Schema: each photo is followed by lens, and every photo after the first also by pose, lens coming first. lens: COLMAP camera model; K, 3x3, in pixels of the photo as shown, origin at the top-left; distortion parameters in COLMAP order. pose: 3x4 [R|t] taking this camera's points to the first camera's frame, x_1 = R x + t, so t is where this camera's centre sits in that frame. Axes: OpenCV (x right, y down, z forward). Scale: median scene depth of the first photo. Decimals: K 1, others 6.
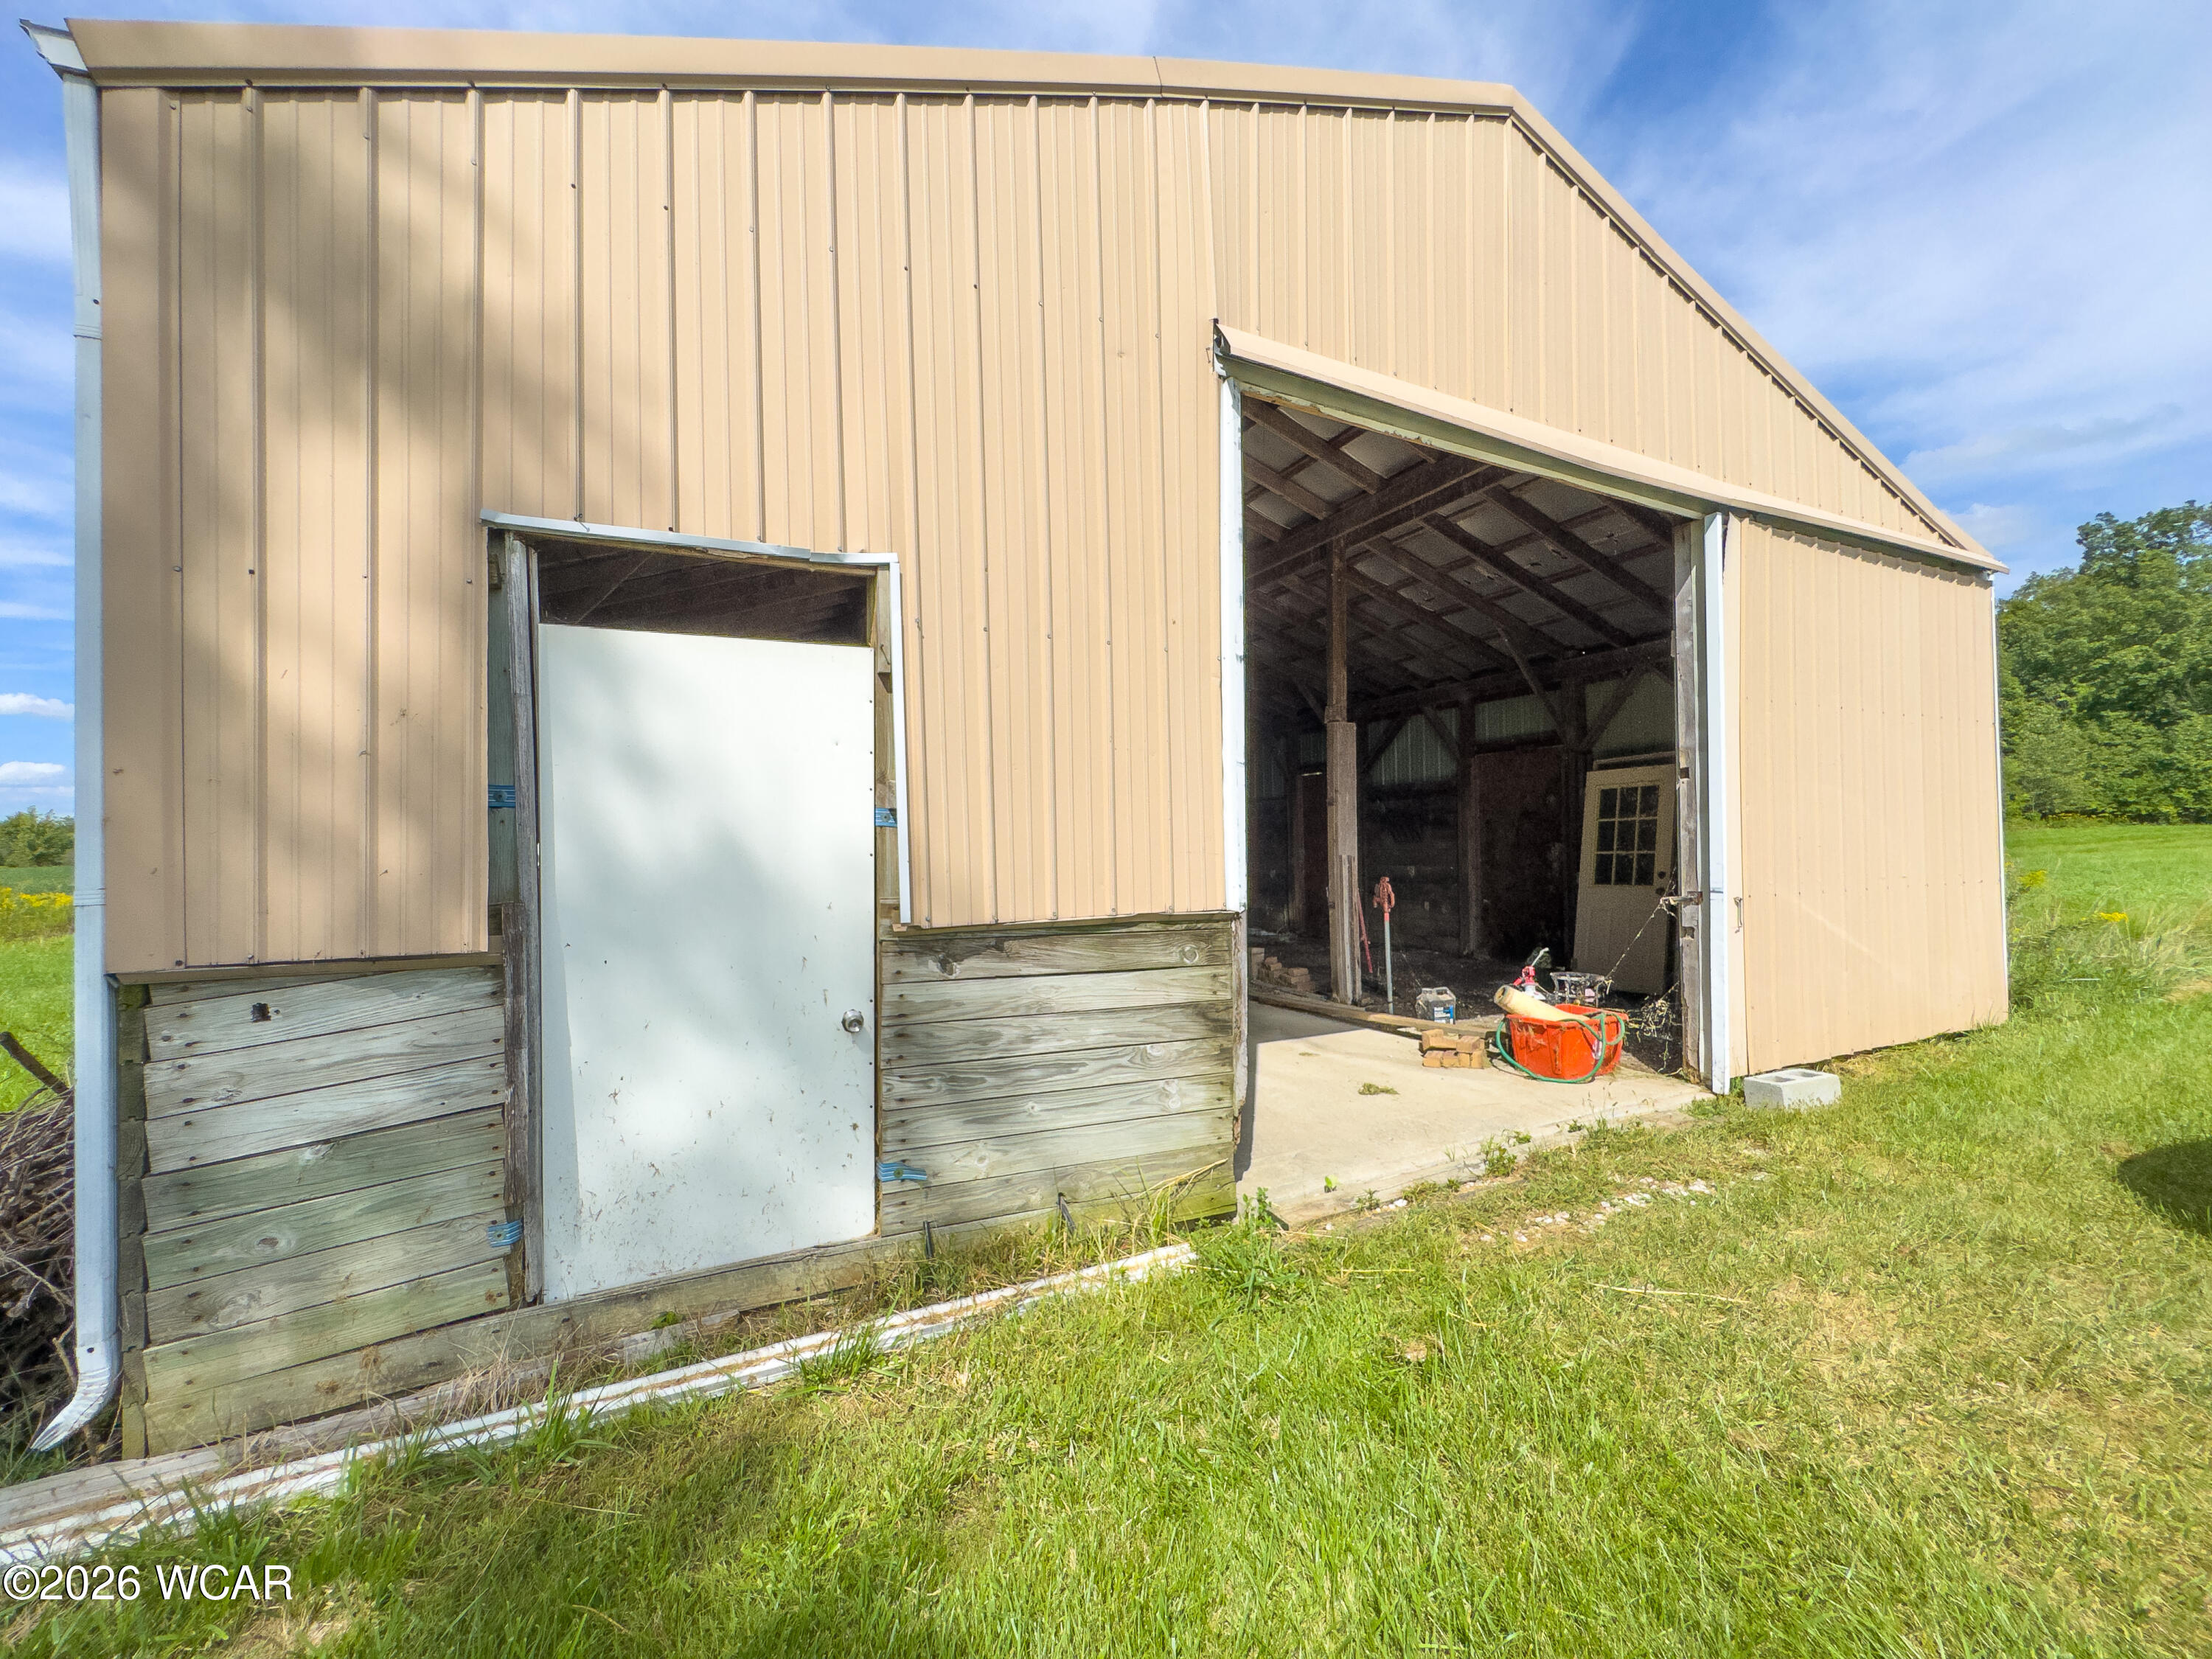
lens RADIAL K [[879.3, 0, 1109.9], [0, 879.3, 840.0], [0, 0, 1]] dist [0.000249, 0.000108]
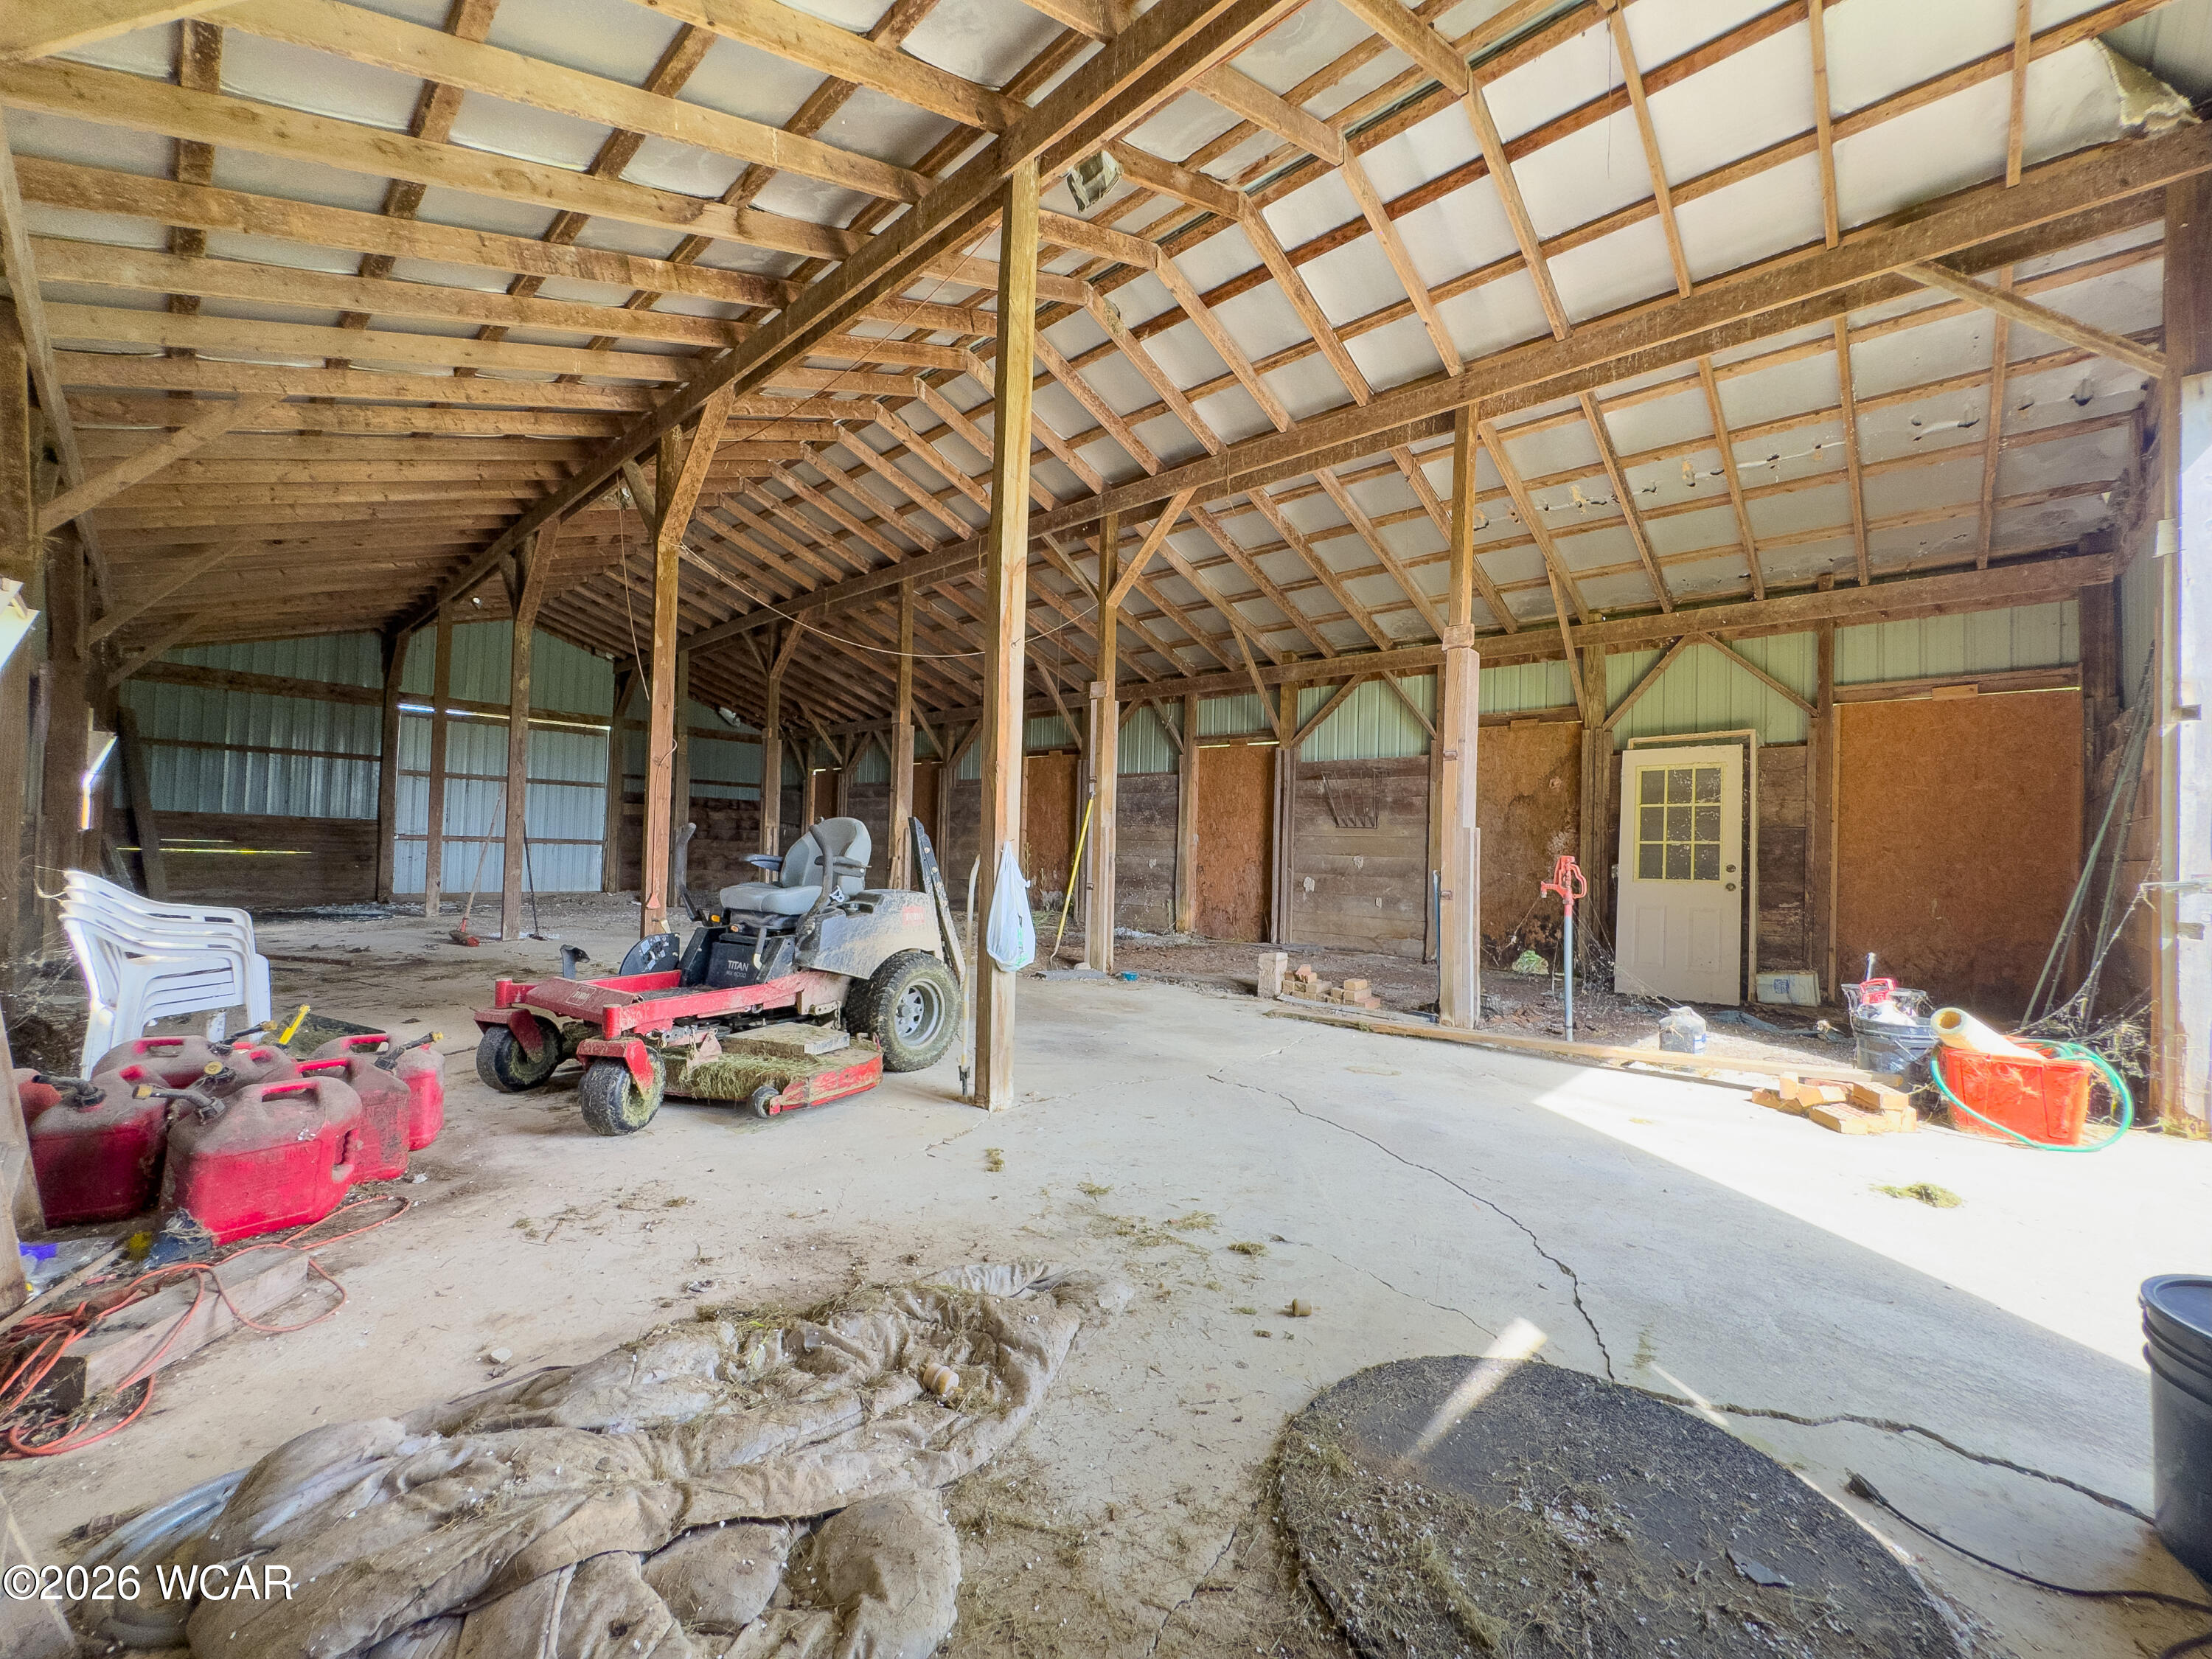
lens RADIAL K [[879.3, 0, 1103.0], [0, 879.3, 830.2], [0, 0, 1]] dist [0.000249, 0.000108]
pose [[0.926911, 0.047789, 0.372227, -0.266179], [-0.042512, 0.998845, -0.022375, 0.043720], [-0.372866, 0.004916, 0.927872, 0.379321]]
